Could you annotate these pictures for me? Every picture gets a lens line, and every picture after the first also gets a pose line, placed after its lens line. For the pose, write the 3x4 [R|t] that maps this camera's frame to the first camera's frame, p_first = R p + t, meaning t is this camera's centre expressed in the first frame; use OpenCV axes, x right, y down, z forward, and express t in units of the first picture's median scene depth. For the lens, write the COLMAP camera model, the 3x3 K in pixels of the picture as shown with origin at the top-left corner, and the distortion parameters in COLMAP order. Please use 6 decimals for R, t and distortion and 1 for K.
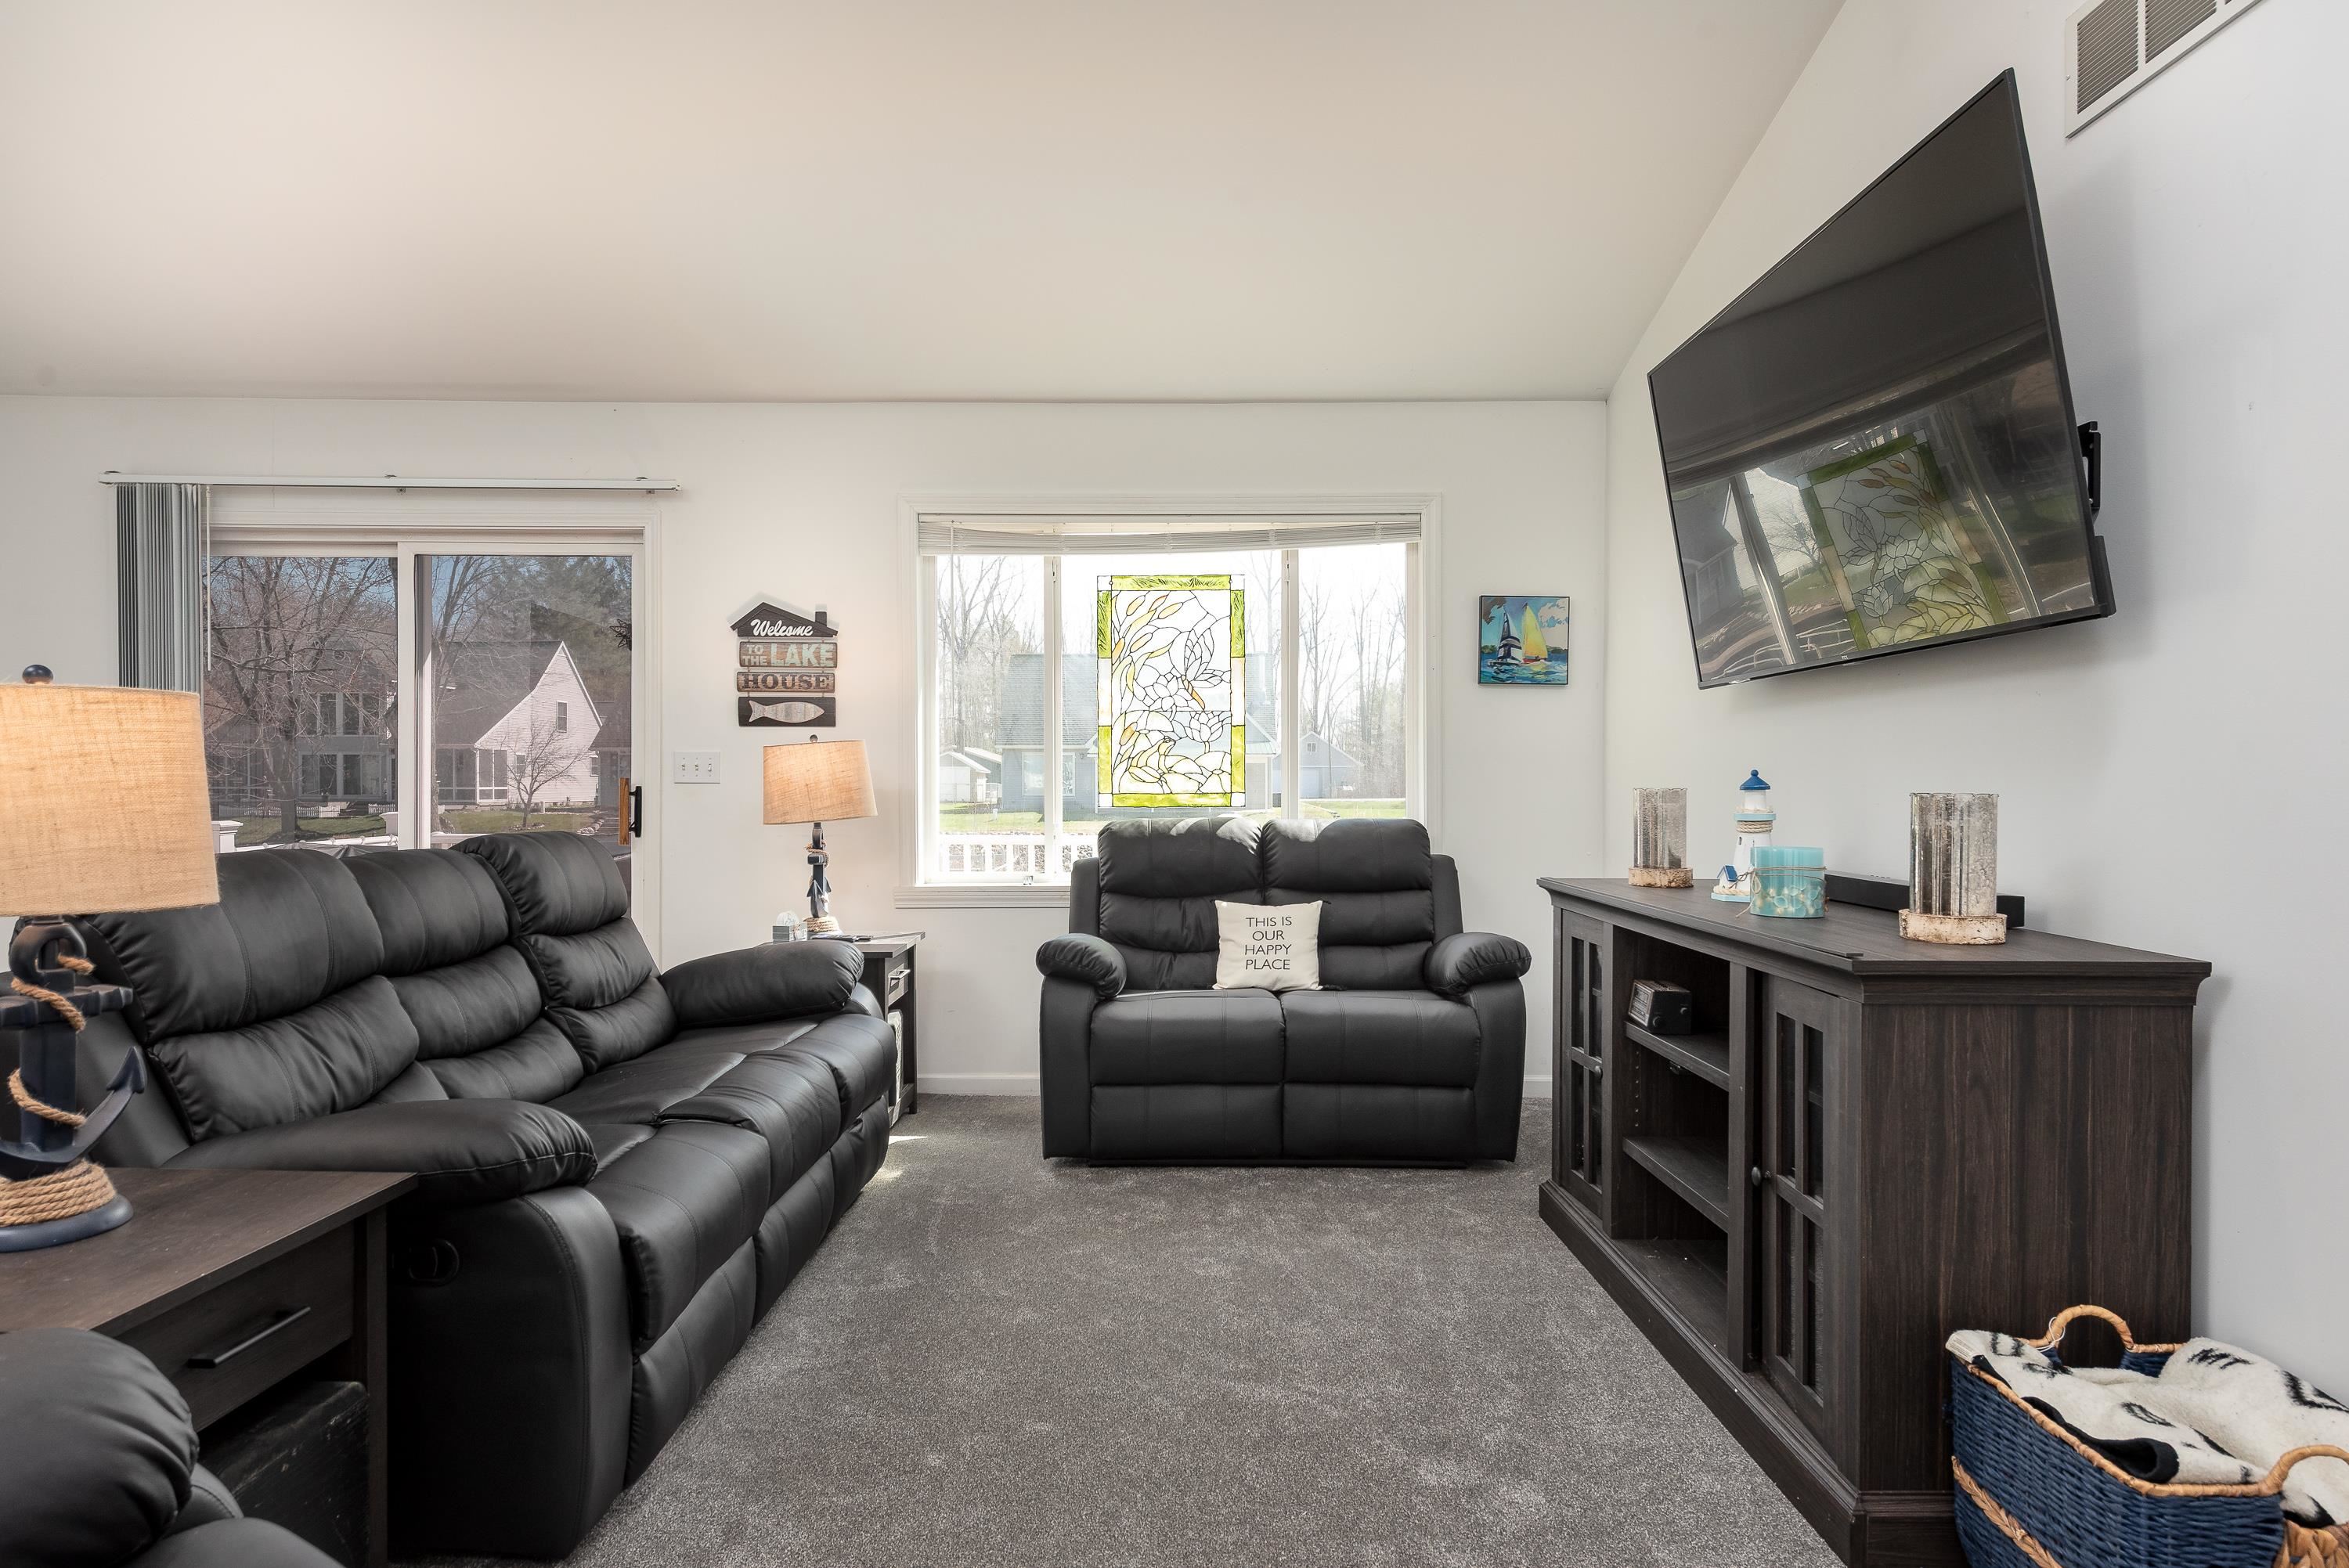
lens RADIAL K [[1322.1, 0, 1170.3], [0, 1322.1, 790.8], [0, 0, 1]] dist [0.015697, -0.000709]
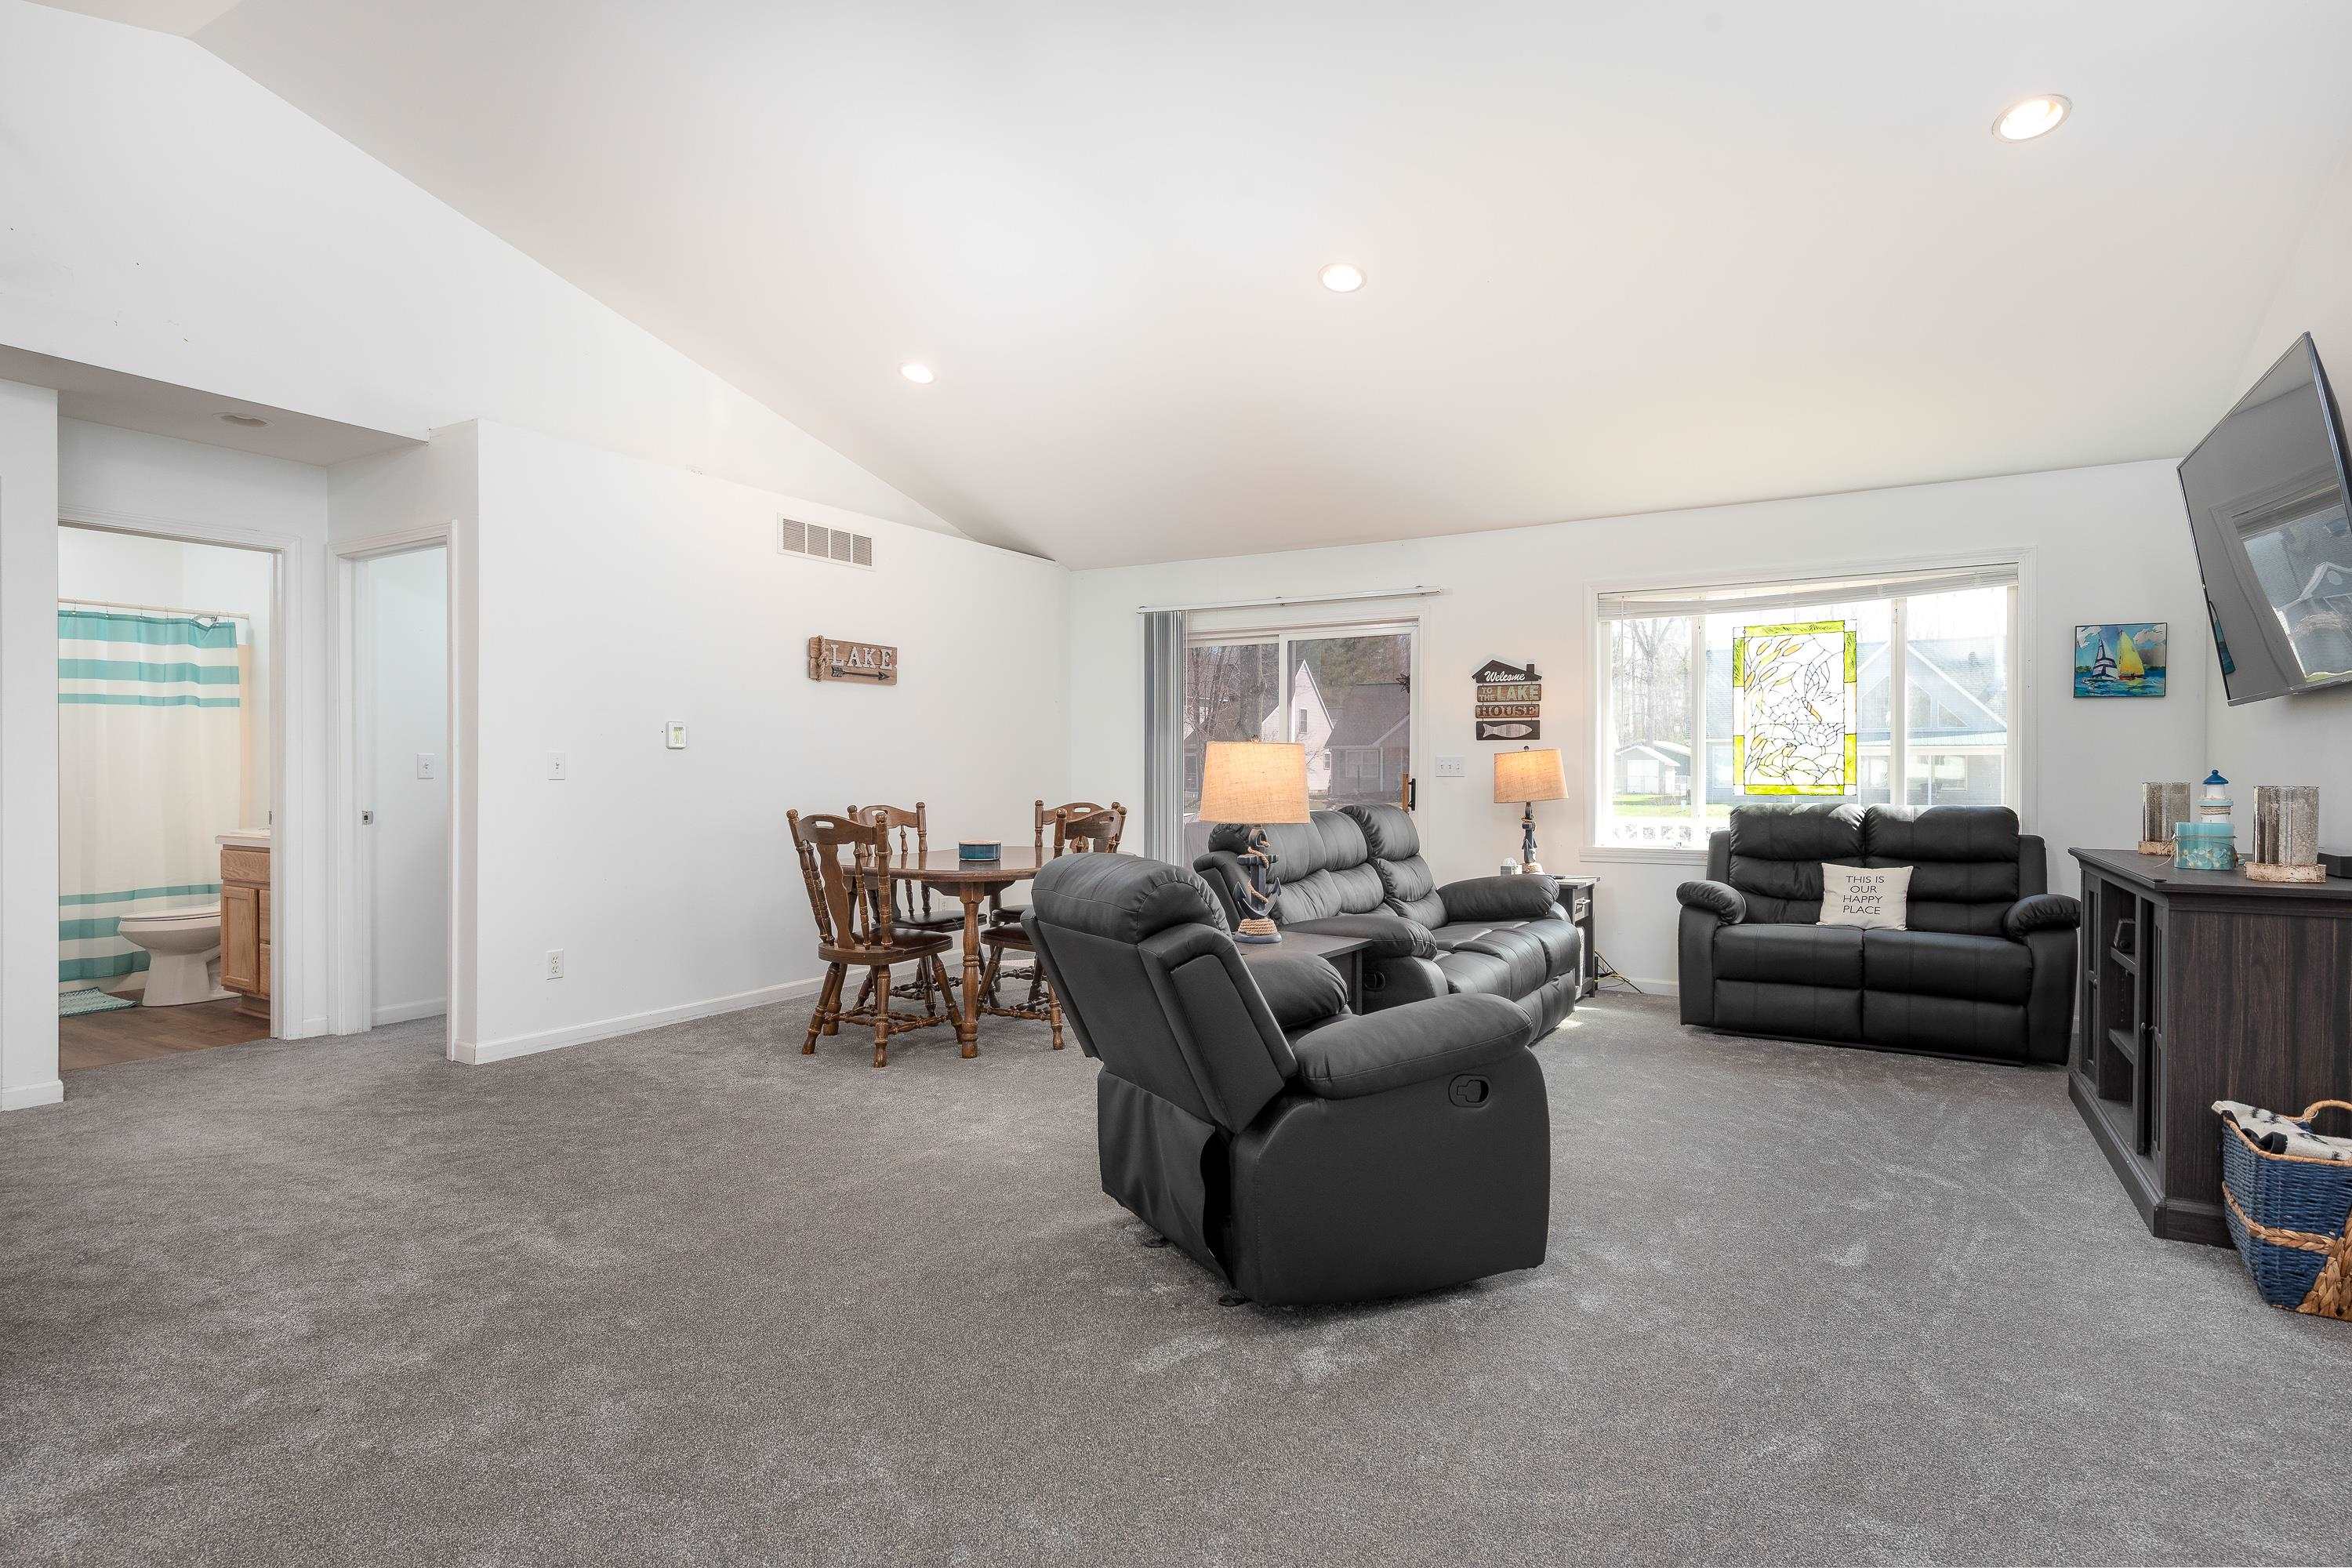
lens RADIAL K [[1243.8, 0, 1176.0], [0, 1243.8, 784.0], [0, 0, 1]] dist [0.045697, -0.023908]
pose [[0.867707, 0.005265, -0.497048, 0.100092], [-0.004567, 0.999986, 0.002620, 0.000411], [0.497055, -0.000003, 0.867719, -0.464217]]
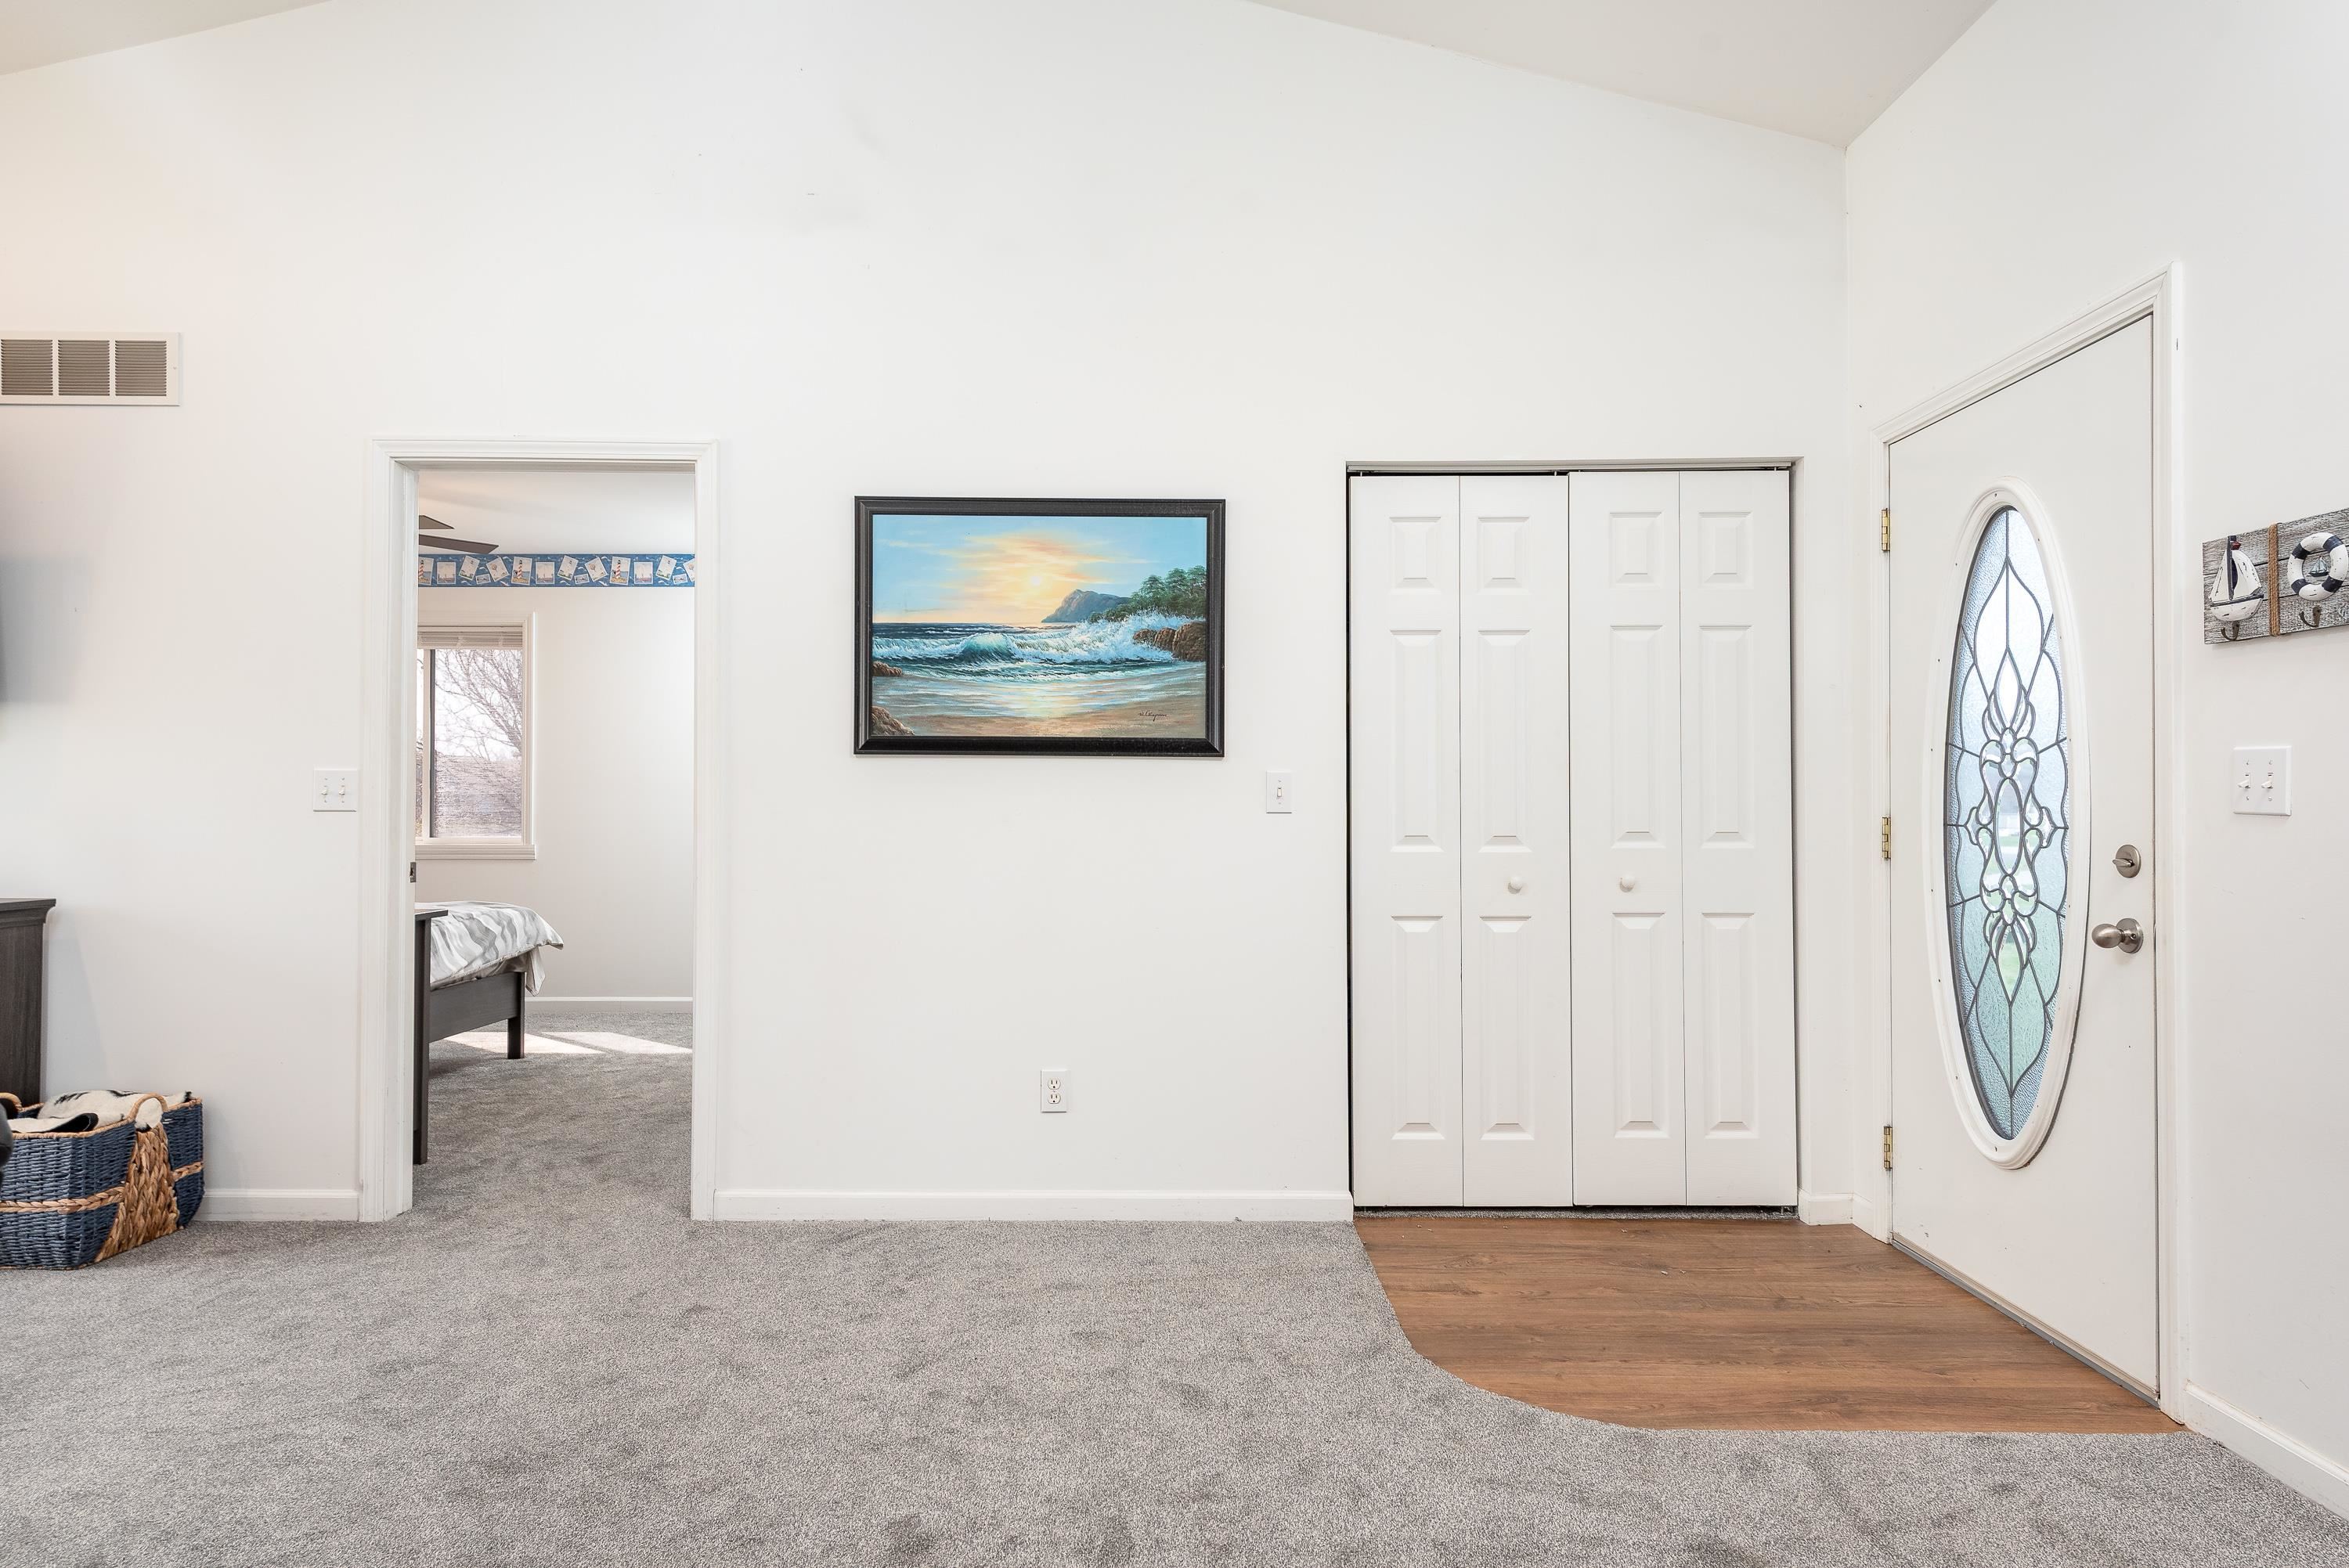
lens RADIAL K [[1322.1, 0, 1170.3], [0, 1322.1, 790.8], [0, 0, 1]] dist [0.015697, -0.000709]
pose [[0.003831, 0.006683, 0.999970, -0.495102], [0.007665, 0.999948, -0.006712, -0.000139], [-0.999963, 0.007691, 0.003780, -0.263209]]
